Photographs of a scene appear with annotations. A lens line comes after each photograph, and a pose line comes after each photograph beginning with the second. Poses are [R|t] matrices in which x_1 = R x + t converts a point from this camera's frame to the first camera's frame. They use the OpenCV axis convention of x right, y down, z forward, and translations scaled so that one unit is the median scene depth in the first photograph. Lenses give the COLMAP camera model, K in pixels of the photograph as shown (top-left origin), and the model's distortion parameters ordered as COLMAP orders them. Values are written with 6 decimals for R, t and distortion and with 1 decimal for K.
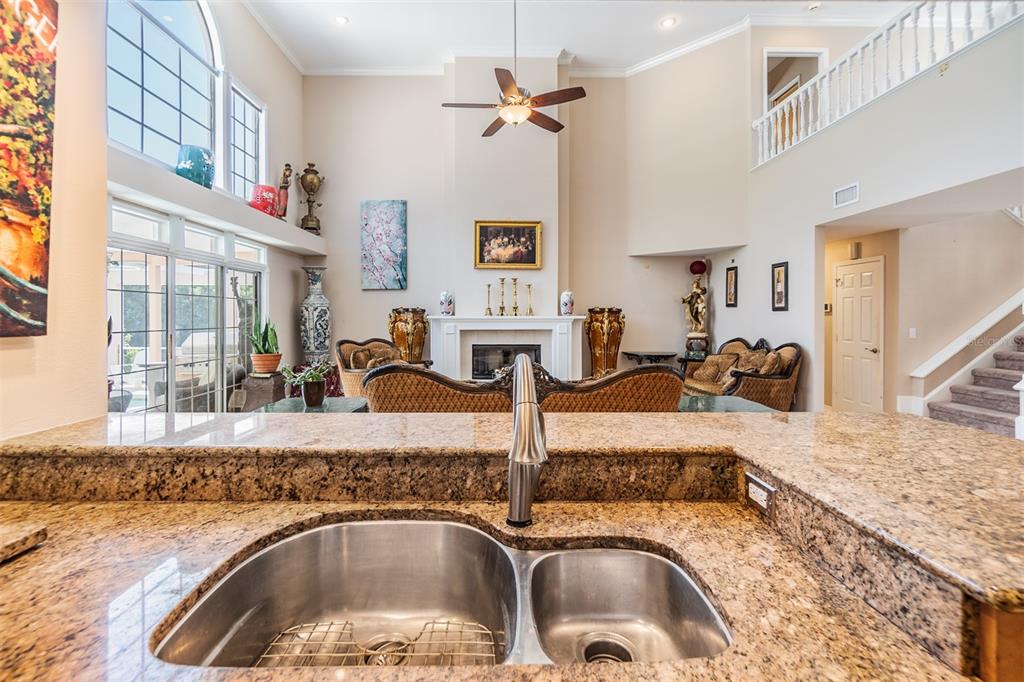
lens RADIAL K [[455.1, 0, 510.4], [0, 455.1, 315.9], [0, 0, 1]] dist [-0.000190, -0.000416]
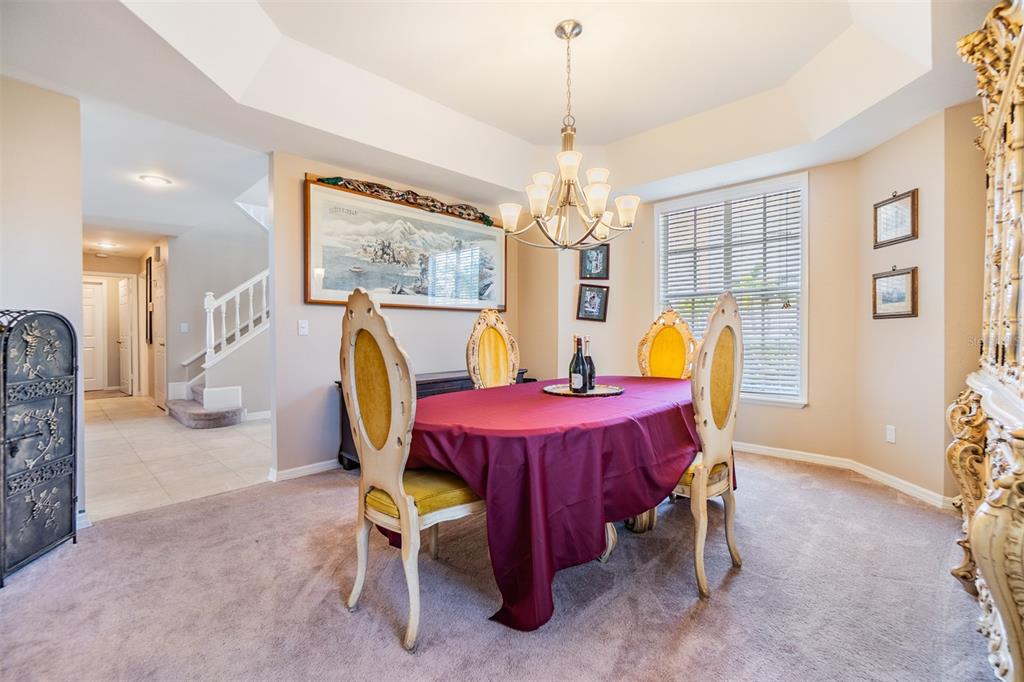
lens RADIAL K [[442.1, 0, 515.8], [0, 442.1, 331.8], [0, 0, 1]] dist [0.000376, 0.000541]
pose [[0.699154, -0.008591, 0.714919, 0.501785], [0.009055, 0.999954, 0.003160, 0.039016], [-0.714914, 0.004265, 0.699200, -0.287839]]
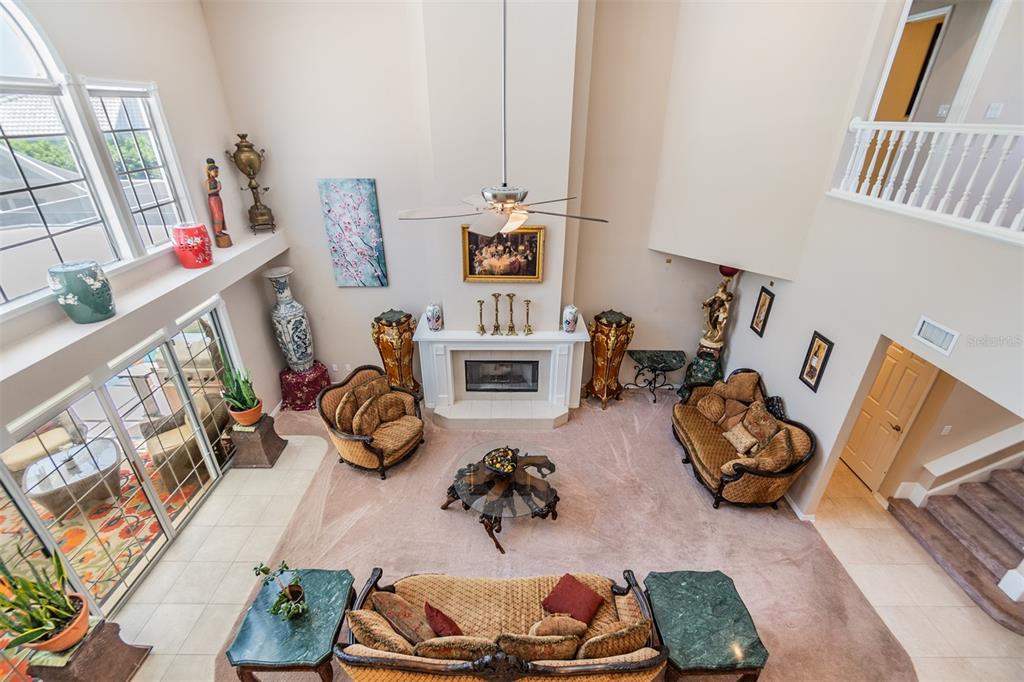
lens RADIAL K [[451.4, 0, 510.0], [0, 451.4, 341.8], [0, 0, 1]] dist [-0.001700, 0.000068]
pose [[0.999815, 0.013694, -0.013529, 0.020237], [-0.006049, 0.890698, 0.454555, -0.388692], [0.018275, -0.454389, 0.890616, 0.199086]]
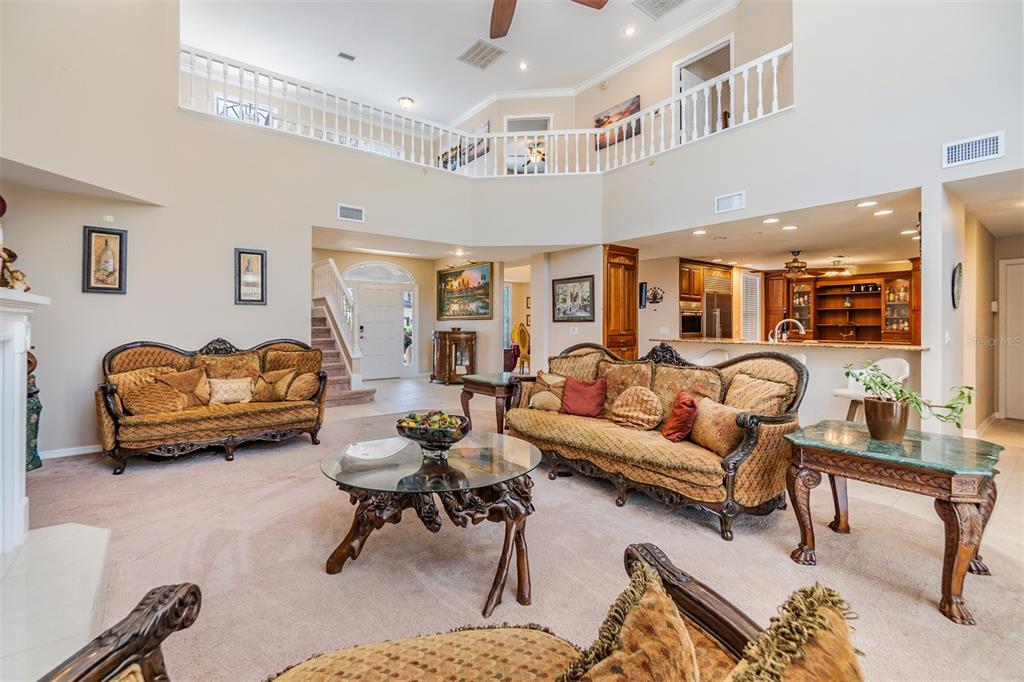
lens RADIAL K [[450.1, 0, 506.3], [0, 450.1, 320.3], [0, 0, 1]] dist [-0.001583, -0.000227]
pose [[-0.596722, 0.002239, 0.802445, -0.311403], [-0.003899, 0.999976, -0.005689, 0.017702], [-0.802439, -0.006523, -0.596699, 0.904521]]
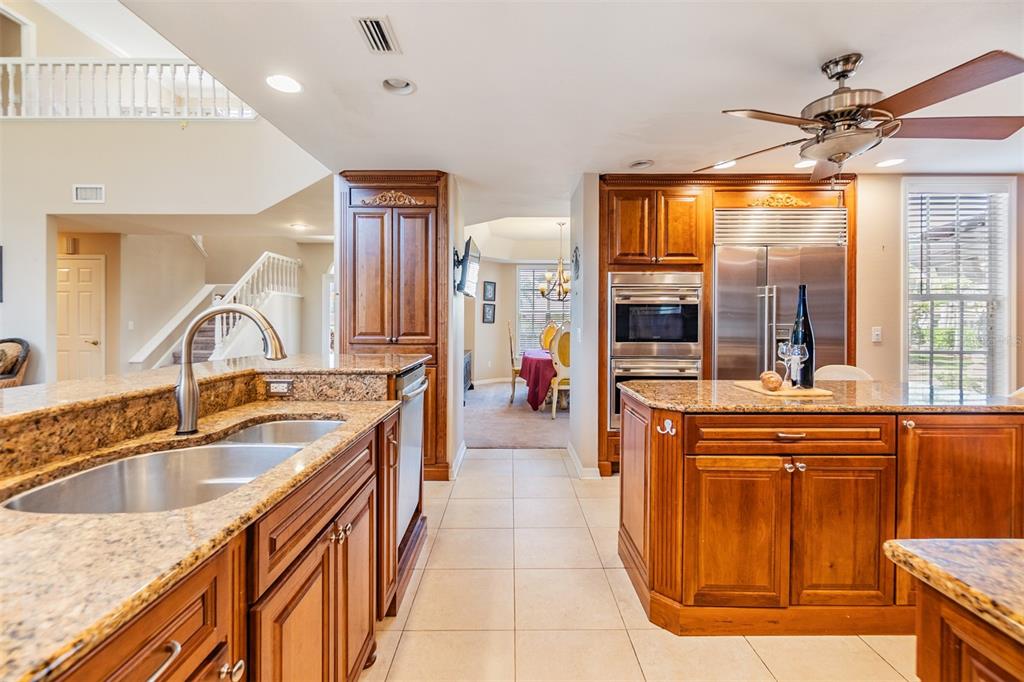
lens RADIAL K [[447.1, 0, 509.3], [0, 447.1, 322.0], [0, 0, 1]] dist [-0.002305, -0.000281]
pose [[0.022093, -0.005066, 0.999743, -0.178048], [-0.000772, 0.999987, 0.005084, 0.016680], [-0.999756, -0.000884, 0.022089, 0.003931]]
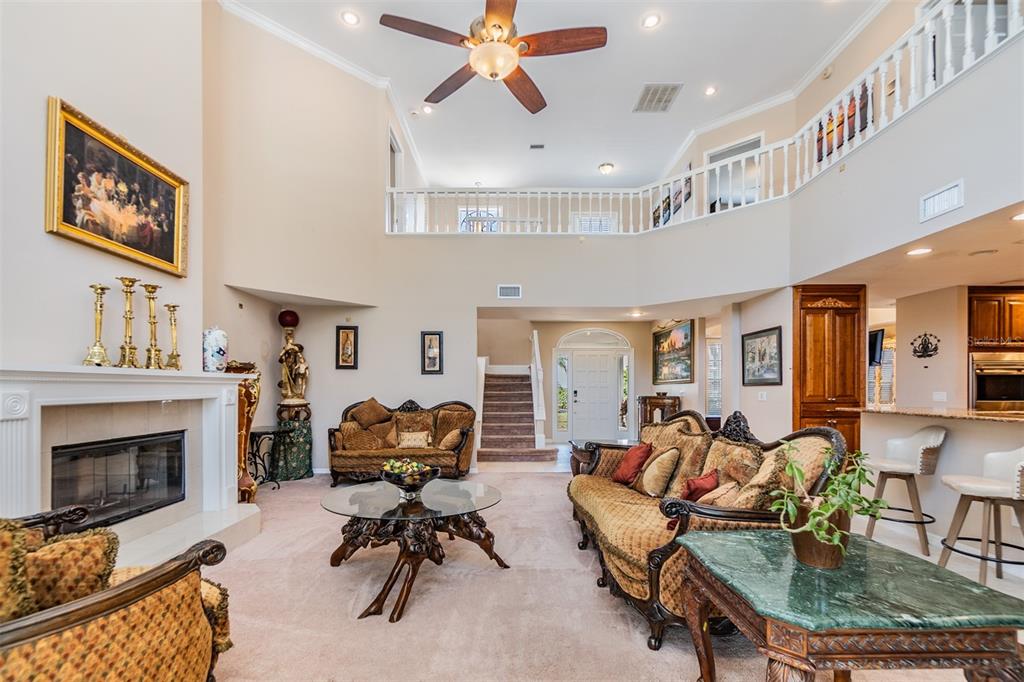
lens RADIAL K [[460.3, 0, 511.2], [0, 460.3, 386.5], [0, 0, 1]] dist [-0.000469, -0.000552]
pose [[0.014118, 0.001415, 0.999899, -0.432581], [0.001819, 0.999997, -0.001441, 0.017395], [-0.999899, 0.001839, 0.014115, 0.637395]]
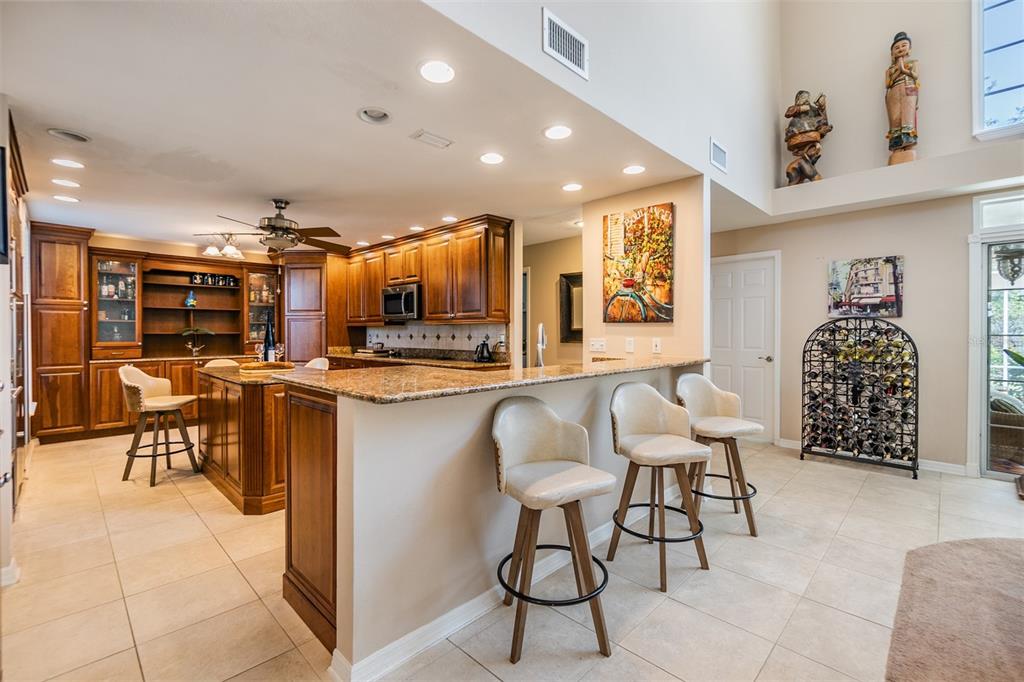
lens RADIAL K [[452.3, 0, 510.0], [0, 452.3, 333.1], [0, 0, 1]] dist [-0.001131, -0.000596]
pose [[-0.721797, 0.001078, -0.692104, 0.278007], [-0.000719, 0.999997, 0.002307, 0.017642], [0.692105, 0.002162, -0.721794, 0.396045]]
